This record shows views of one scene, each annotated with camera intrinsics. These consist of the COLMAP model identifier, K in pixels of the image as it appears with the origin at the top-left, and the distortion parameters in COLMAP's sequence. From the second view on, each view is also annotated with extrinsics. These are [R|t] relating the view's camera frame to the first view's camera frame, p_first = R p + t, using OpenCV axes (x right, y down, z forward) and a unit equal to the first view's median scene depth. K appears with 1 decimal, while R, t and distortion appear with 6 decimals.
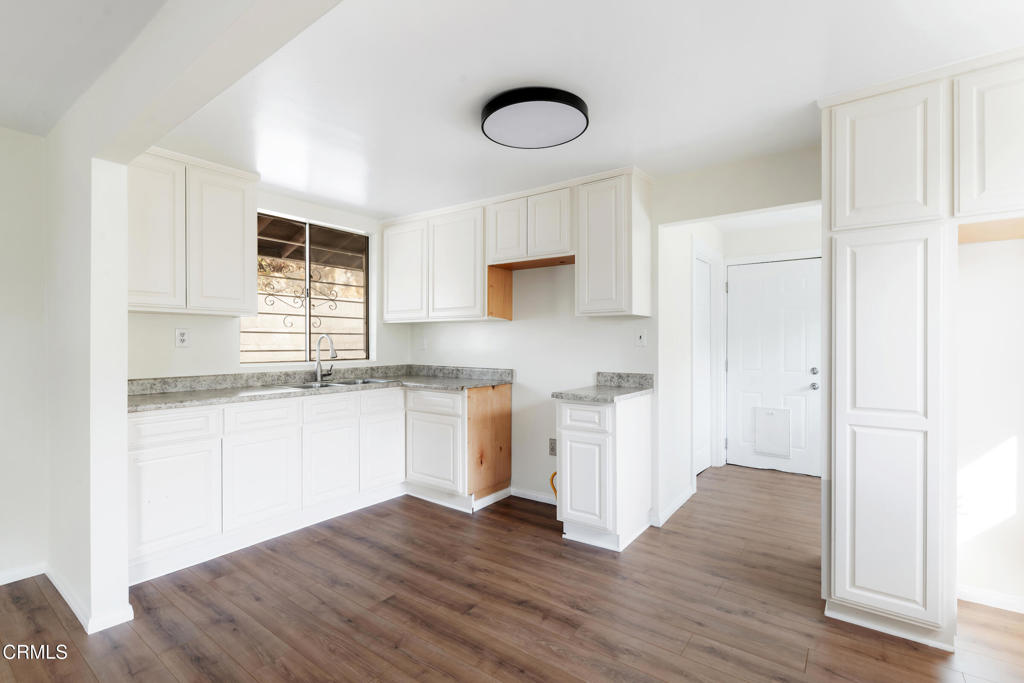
lens RADIAL K [[463.7, 0, 514.1], [0, 463.7, 343.8], [0, 0, 1]] dist [-0.000753, 0.000145]
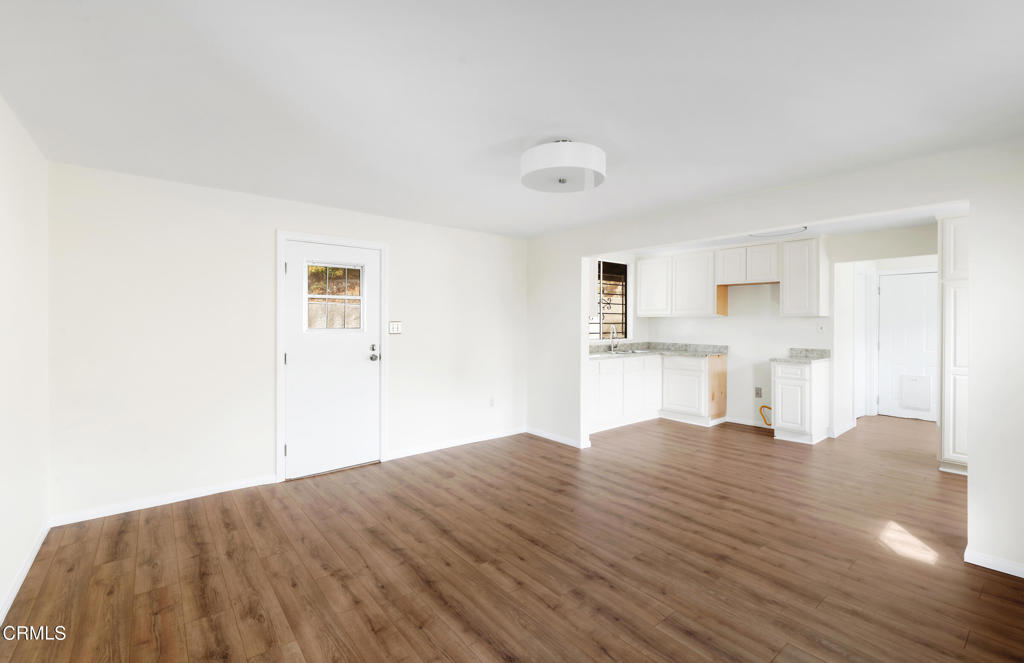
lens RADIAL K [[440.3, 0, 509.3], [0, 440.3, 324.3], [0, 0, 1]] dist [-0.007417, -0.000096]
pose [[0.966258, 0.003027, -0.257557, -0.382666], [-0.001864, 0.999987, 0.004762, -0.030148], [0.257568, -0.004122, 0.966251, -0.777997]]
